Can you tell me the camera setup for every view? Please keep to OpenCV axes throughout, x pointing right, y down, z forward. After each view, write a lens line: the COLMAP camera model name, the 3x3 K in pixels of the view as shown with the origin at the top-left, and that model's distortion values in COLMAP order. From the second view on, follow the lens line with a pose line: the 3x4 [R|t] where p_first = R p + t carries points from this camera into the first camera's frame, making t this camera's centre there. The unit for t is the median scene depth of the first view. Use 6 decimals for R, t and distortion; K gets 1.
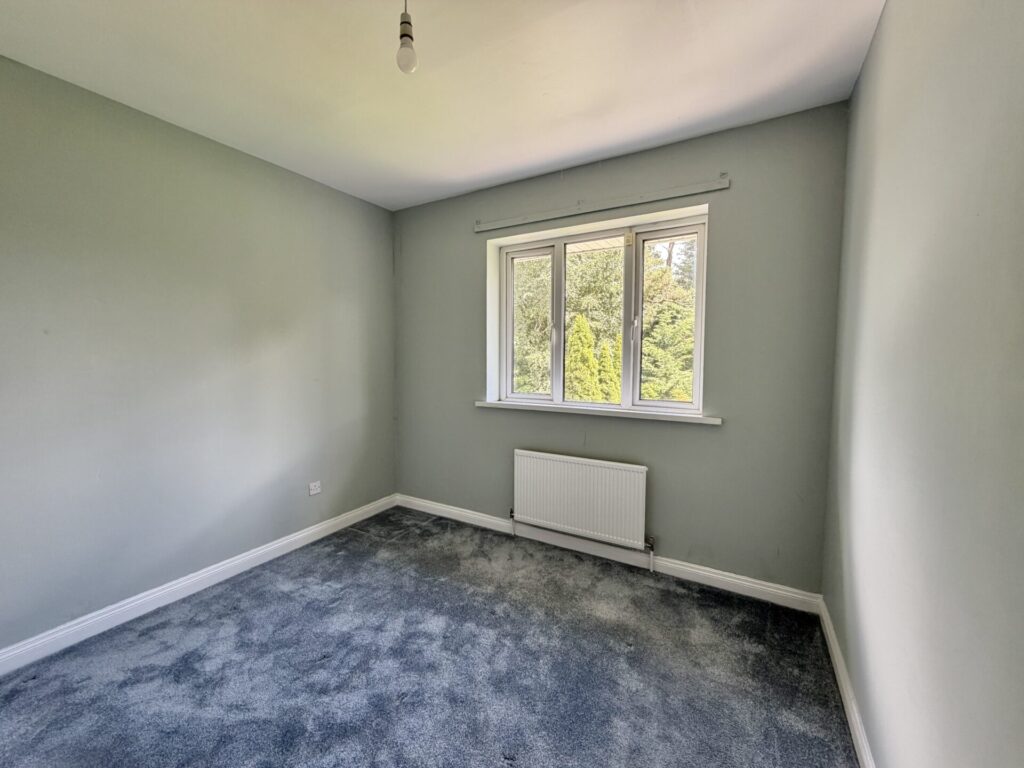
lens RADIAL K [[409.3, 0, 496.3], [0, 409.3, 367.2], [0, 0, 1]] dist [-0.001045, 0.000585]
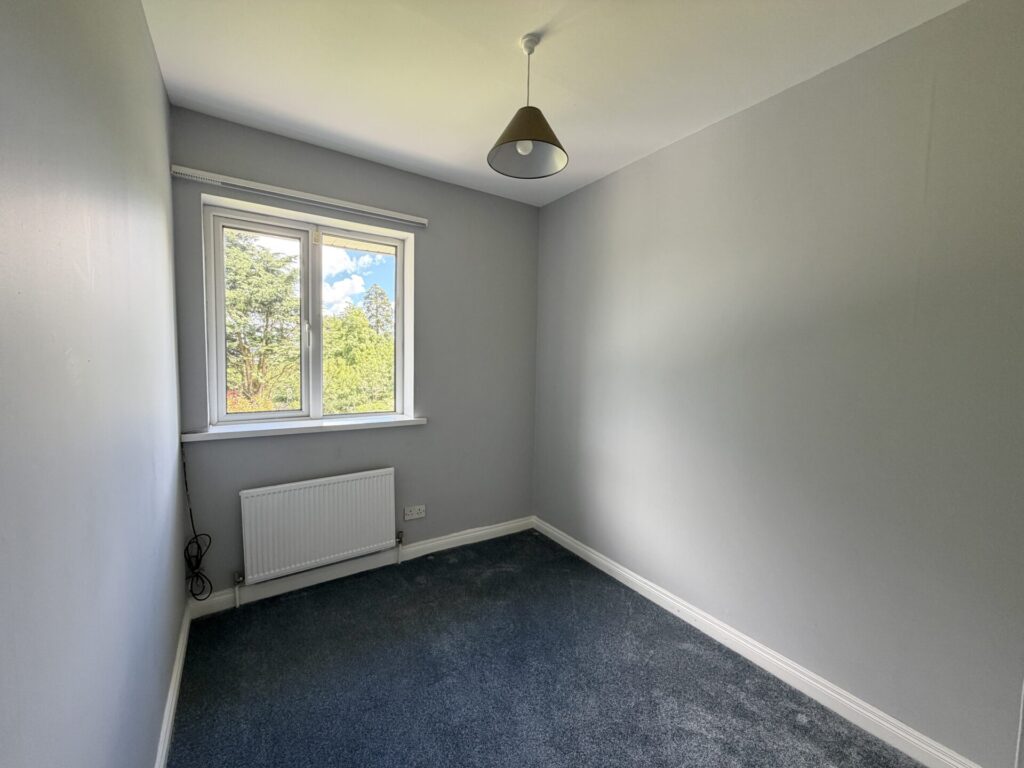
lens RADIAL K [[409.3, 0, 521.6], [0, 409.3, 376.8], [0, 0, 1]] dist [-0.001045, 0.000585]
pose [[0.416428, -0.029908, 0.908677, -0.415985], [0.022689, 0.999489, 0.022499, -0.007038], [-0.908885, 0.011247, 0.416894, 0.235894]]
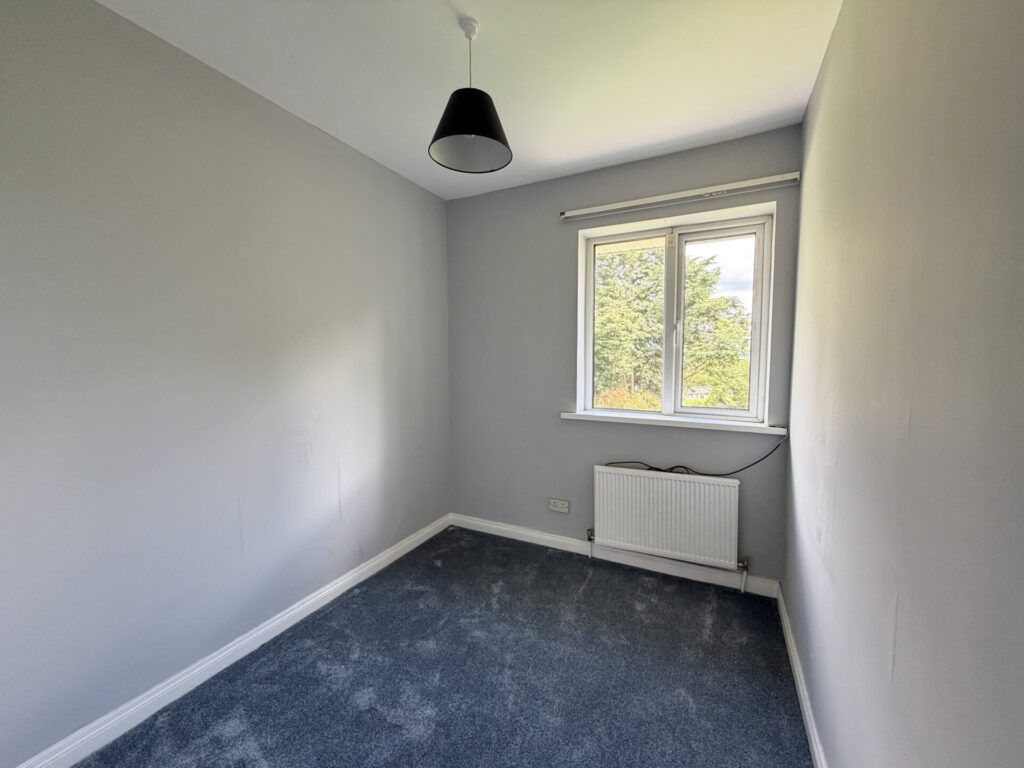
lens RADIAL K [[409.3, 0, 514.7], [0, 409.3, 379.8], [0, 0, 1]] dist [-0.001045, 0.000585]
pose [[0.997867, -0.004622, 0.065123, -0.187604], [0.003507, 0.999846, 0.017217, -0.004058], [-0.065192, -0.016952, 0.997729, 0.102325]]
